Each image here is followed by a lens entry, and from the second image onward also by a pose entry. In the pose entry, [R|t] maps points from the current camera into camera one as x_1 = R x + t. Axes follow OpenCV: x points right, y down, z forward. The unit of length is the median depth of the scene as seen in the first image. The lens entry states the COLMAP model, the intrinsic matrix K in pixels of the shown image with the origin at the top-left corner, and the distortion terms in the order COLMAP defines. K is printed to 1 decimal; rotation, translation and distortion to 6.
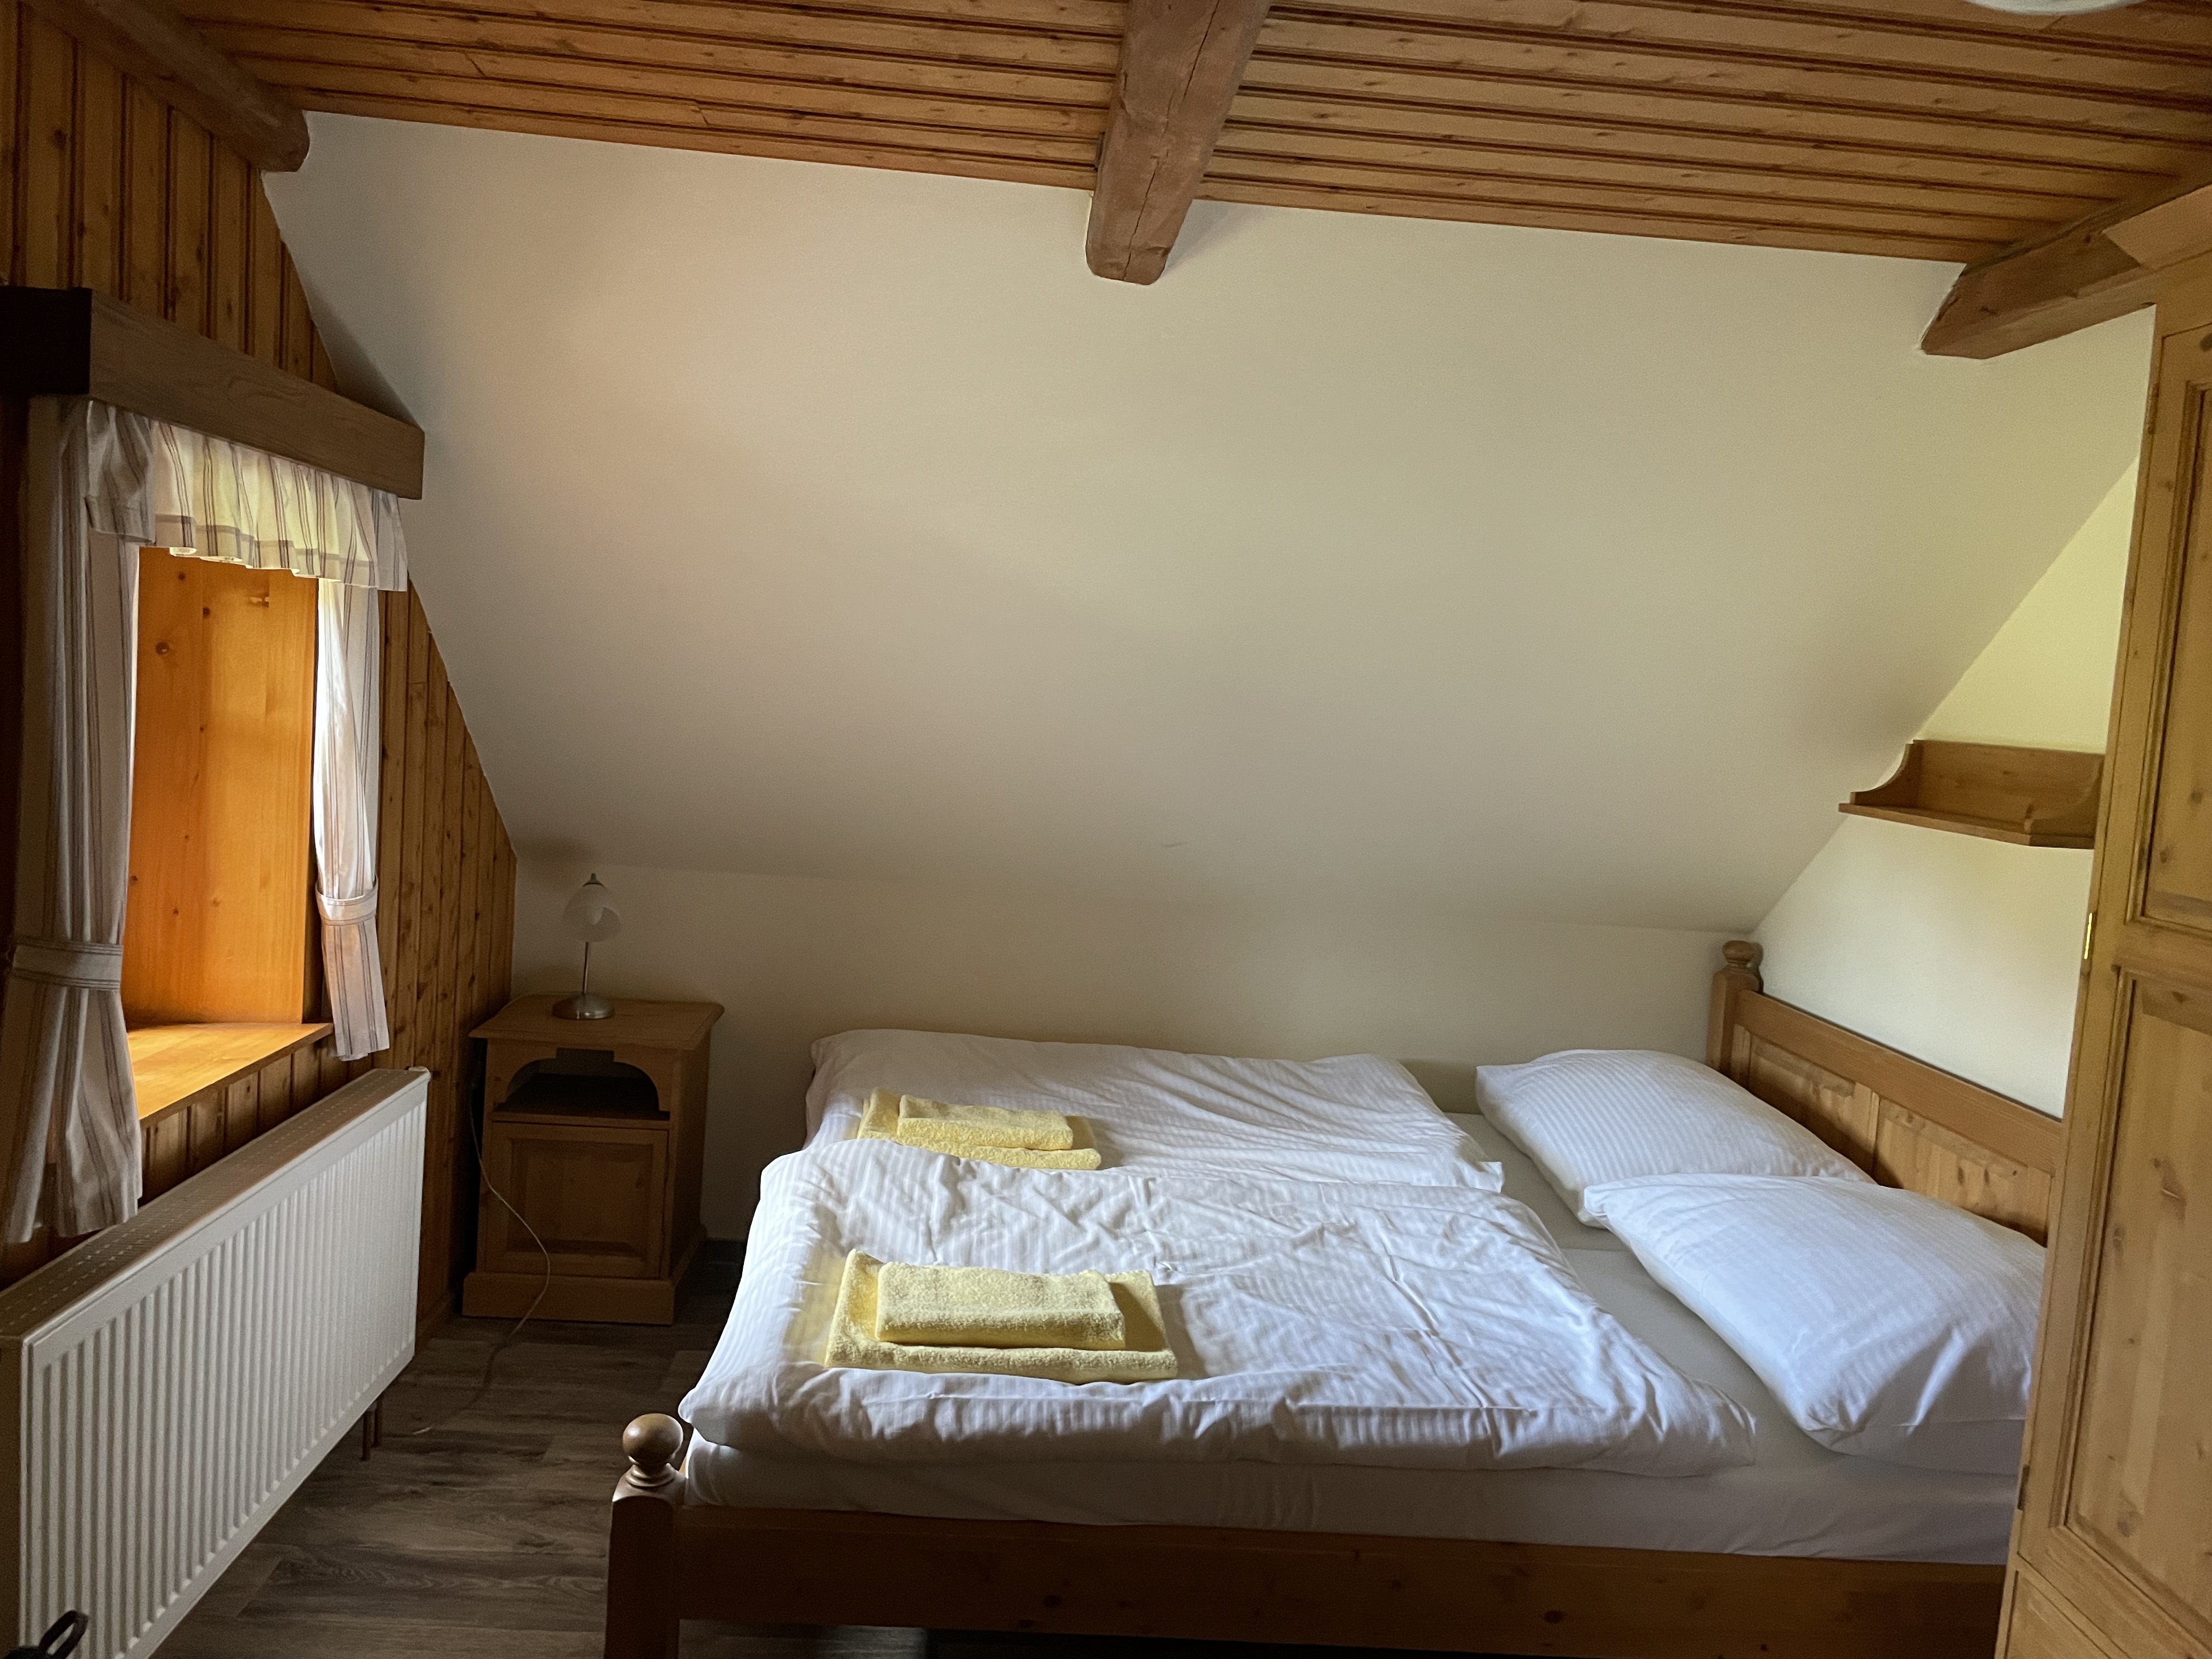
lens RADIAL K [[1675.2, 0, 1099.1], [0, 1675.2, 818.8], [0, 0, 1]] dist [0.058702, -0.073045]
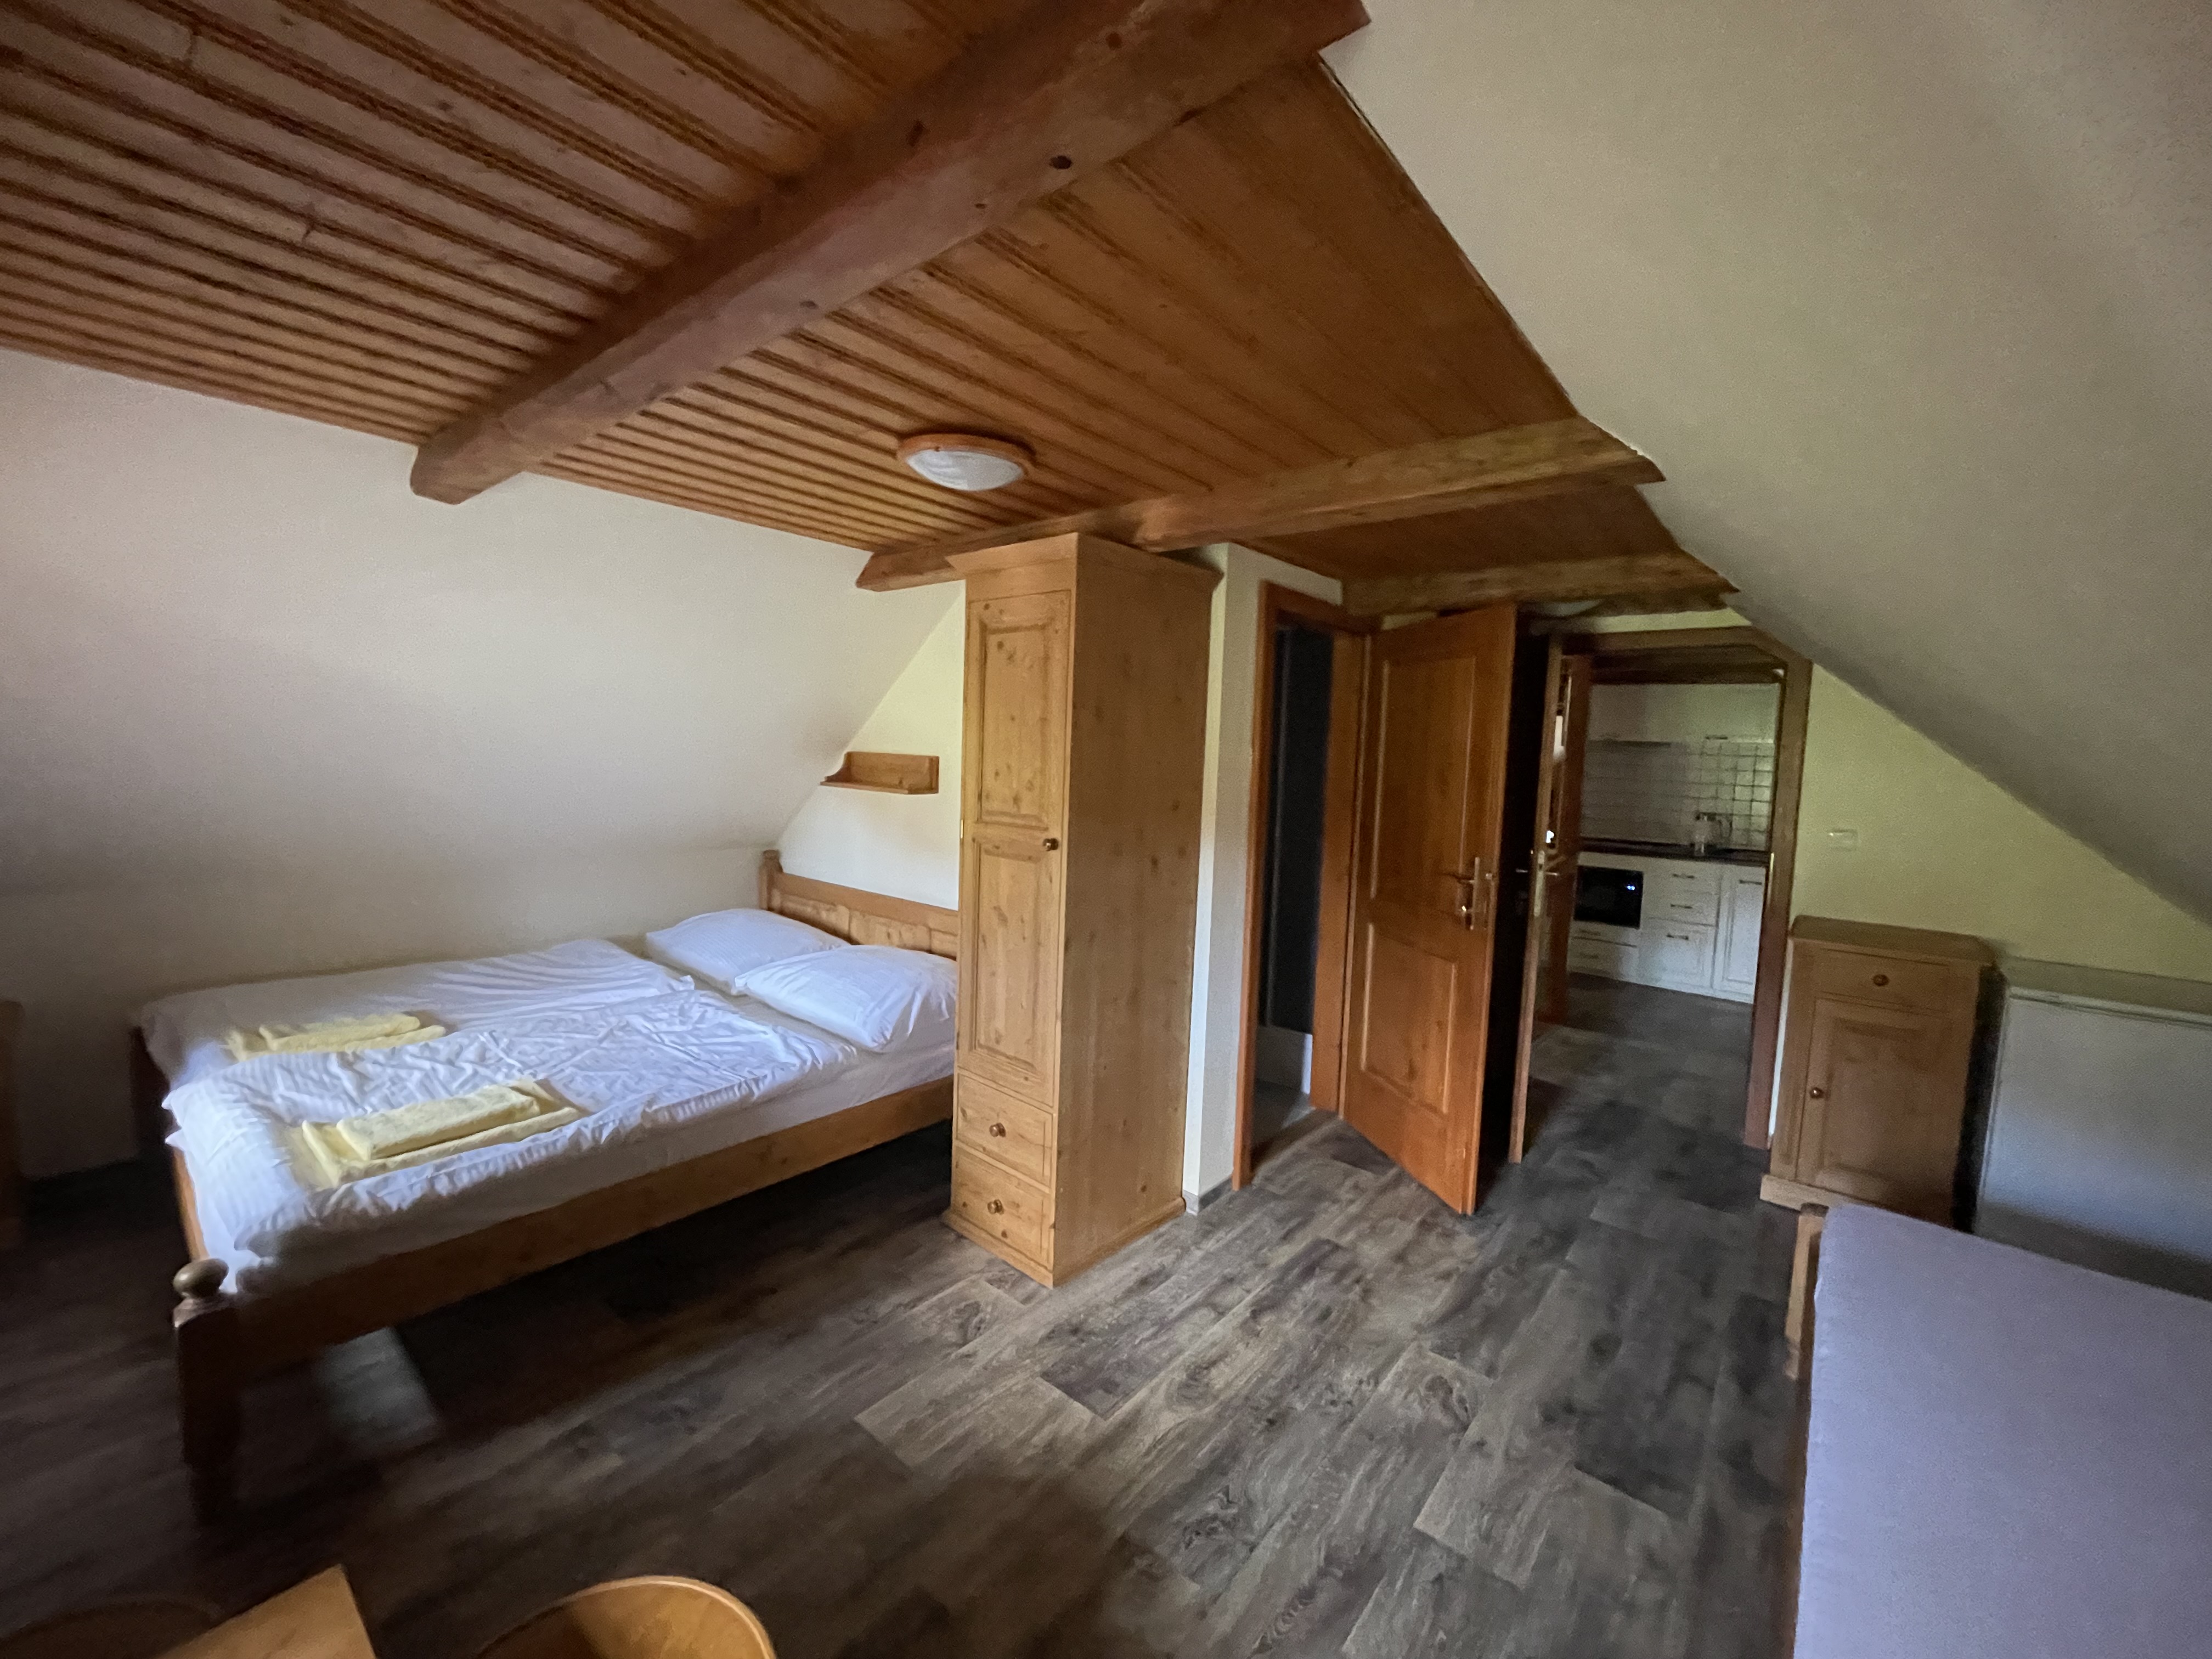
lens RADIAL K [[880.5, 0, 1101.0], [0, 880.5, 825.6], [0, 0, 1]] dist [-0.001682, -0.000412]
pose [[0.682316, -0.106891, 0.723201, -0.206327], [0.072571, 0.994270, 0.078488, -0.021974], [-0.727446, -0.001070, 0.686164, -0.076505]]
